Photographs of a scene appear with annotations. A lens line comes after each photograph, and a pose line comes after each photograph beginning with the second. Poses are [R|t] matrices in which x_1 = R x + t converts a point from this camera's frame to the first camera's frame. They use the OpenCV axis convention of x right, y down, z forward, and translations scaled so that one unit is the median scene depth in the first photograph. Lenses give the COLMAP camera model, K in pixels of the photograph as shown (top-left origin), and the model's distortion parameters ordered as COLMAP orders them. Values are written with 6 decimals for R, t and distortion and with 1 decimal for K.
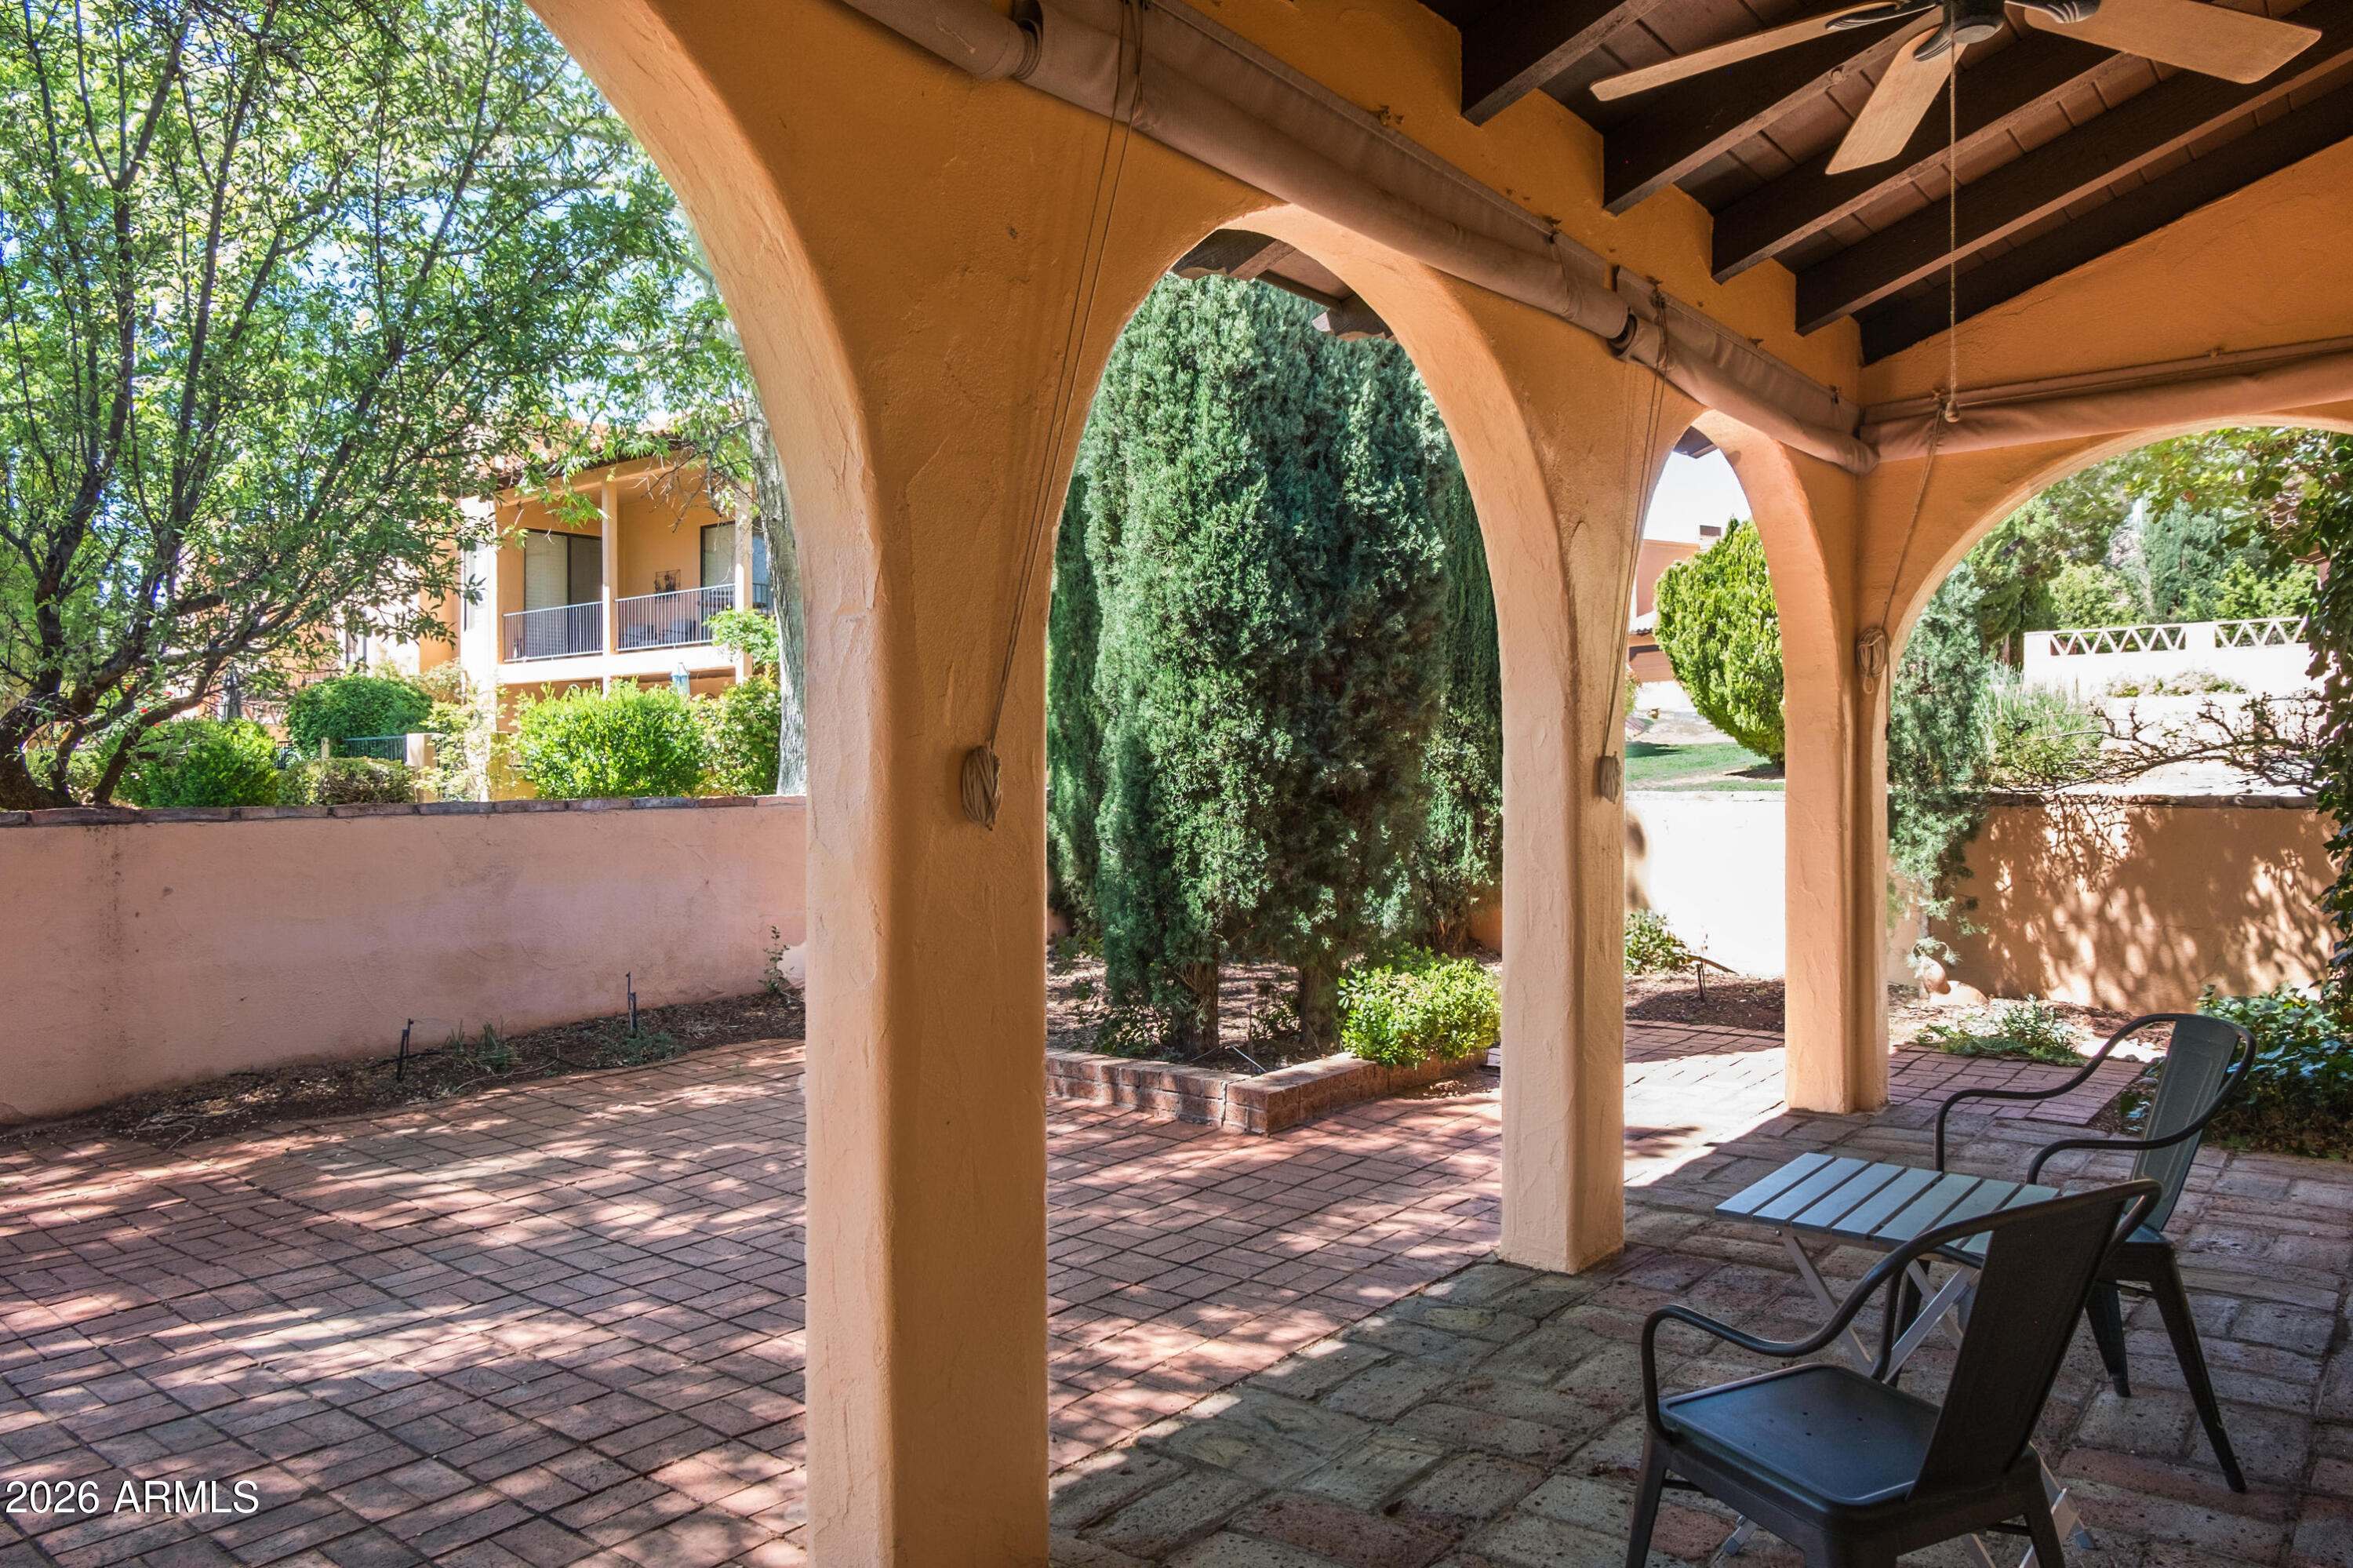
lens RADIAL K [[1565.8, 0, 1176.5], [0, 1565.8, 784.0], [0, 0, 1]] dist [-0.036184, 0.003423]
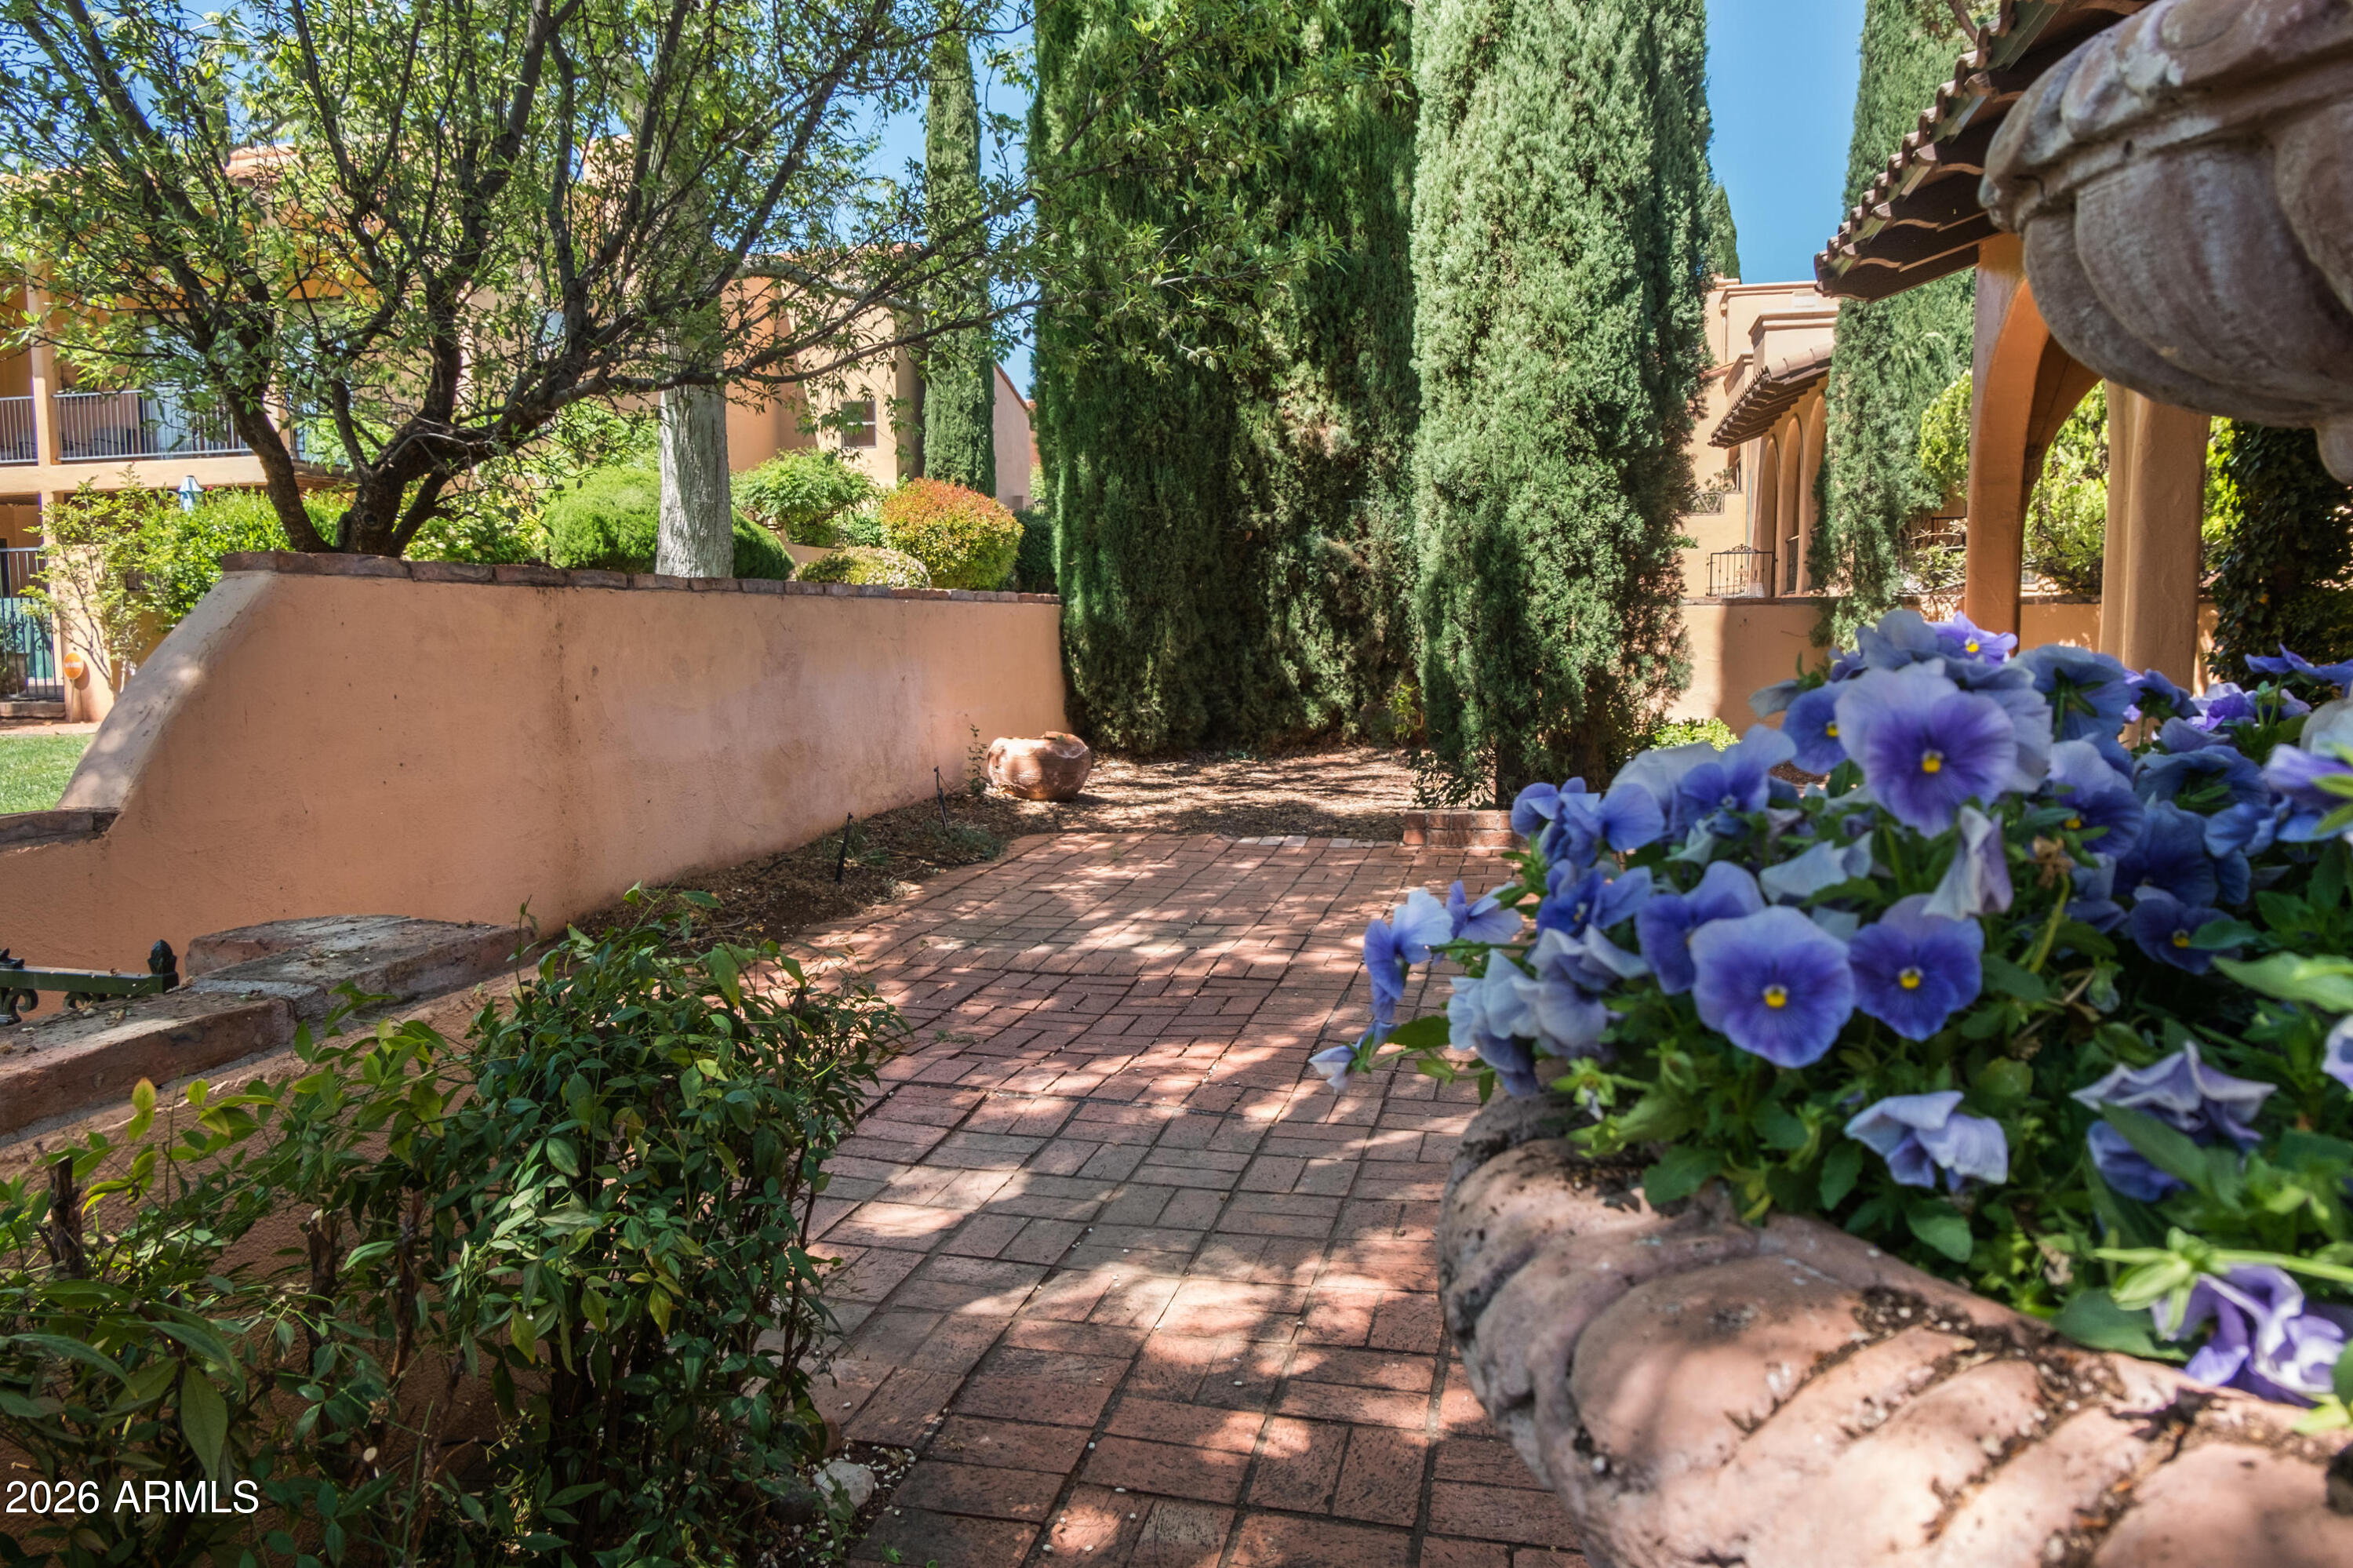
lens RADIAL K [[1565.8, 0, 1176.5], [0, 1565.8, 784.0], [0, 0, 1]] dist [-0.036184, 0.003423]
pose [[0.899159, -0.044578, 0.435346, -0.736176], [0.007699, 0.996256, 0.086112, 0.060225], [-0.437554, -0.074077, 0.896135, 0.119333]]
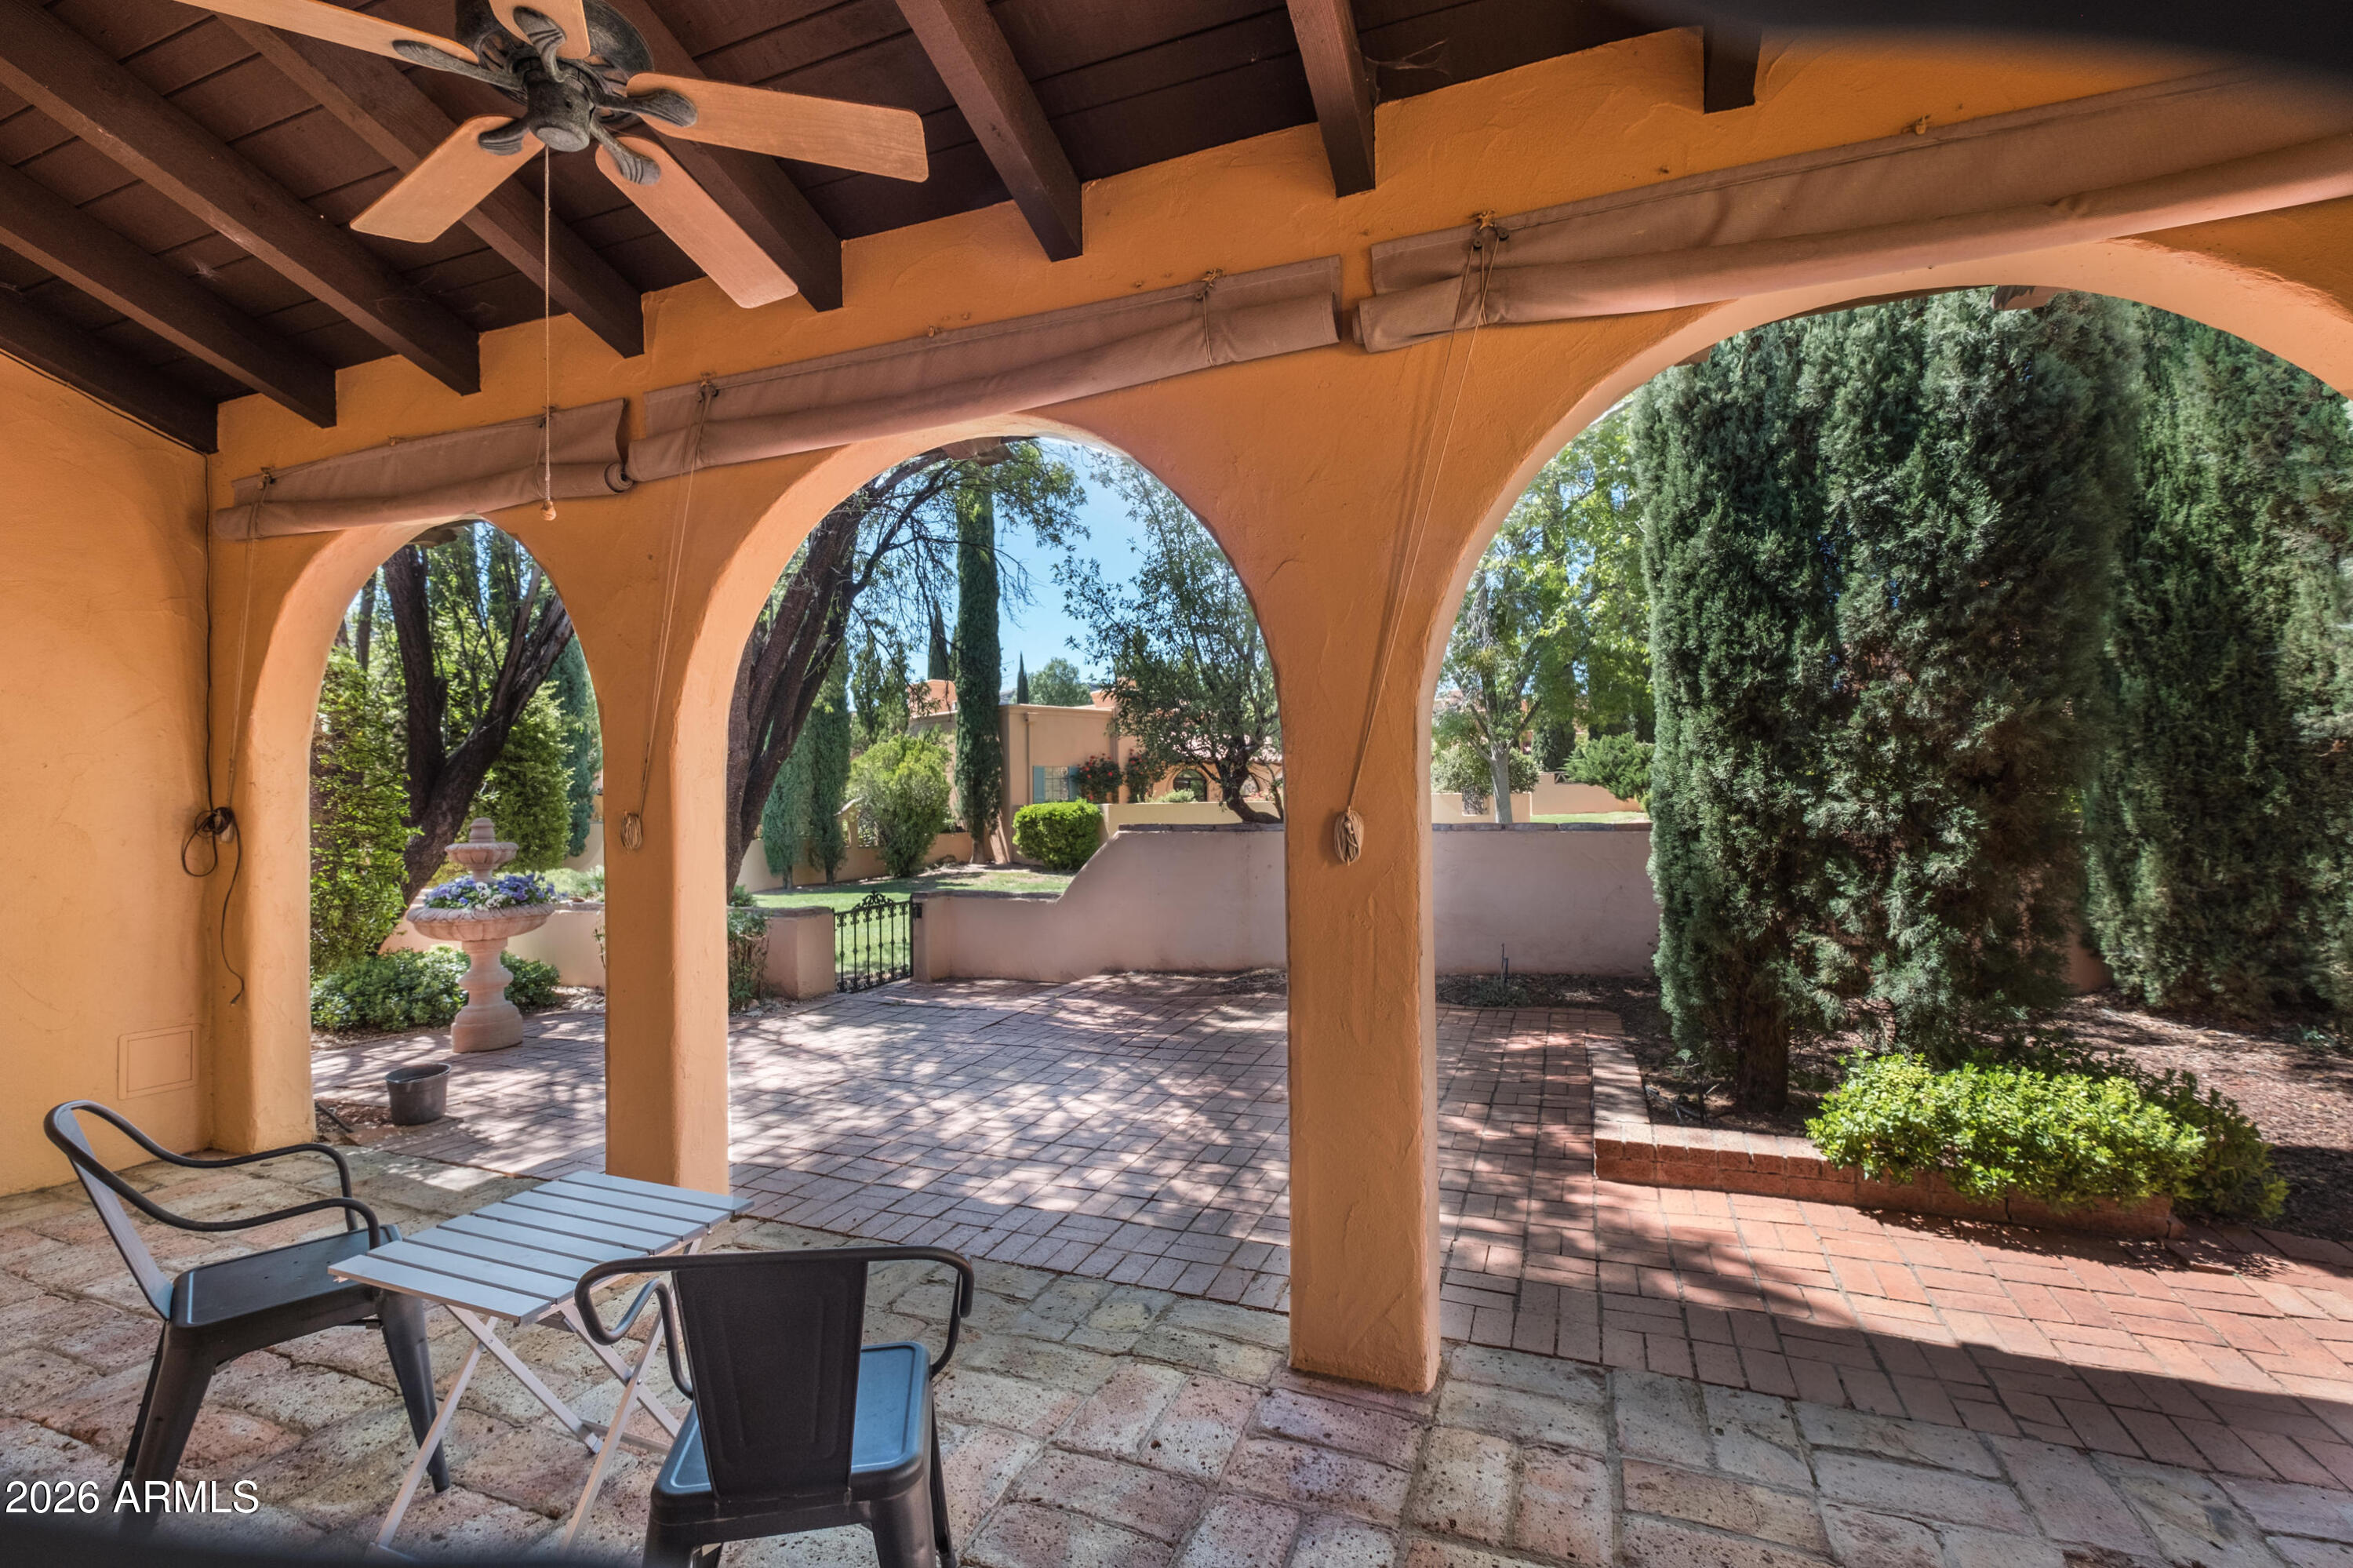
lens RADIAL K [[1002.9, 0, 1168.9], [0, 1002.9, 791.3], [0, 0, 1]] dist [0.000013, 0.000028]
pose [[0.310207, -0.003687, -0.950662, 0.527411], [-0.004657, 0.999975, -0.005398, -0.016323], [0.950658, 0.006101, 0.310182, 0.487706]]
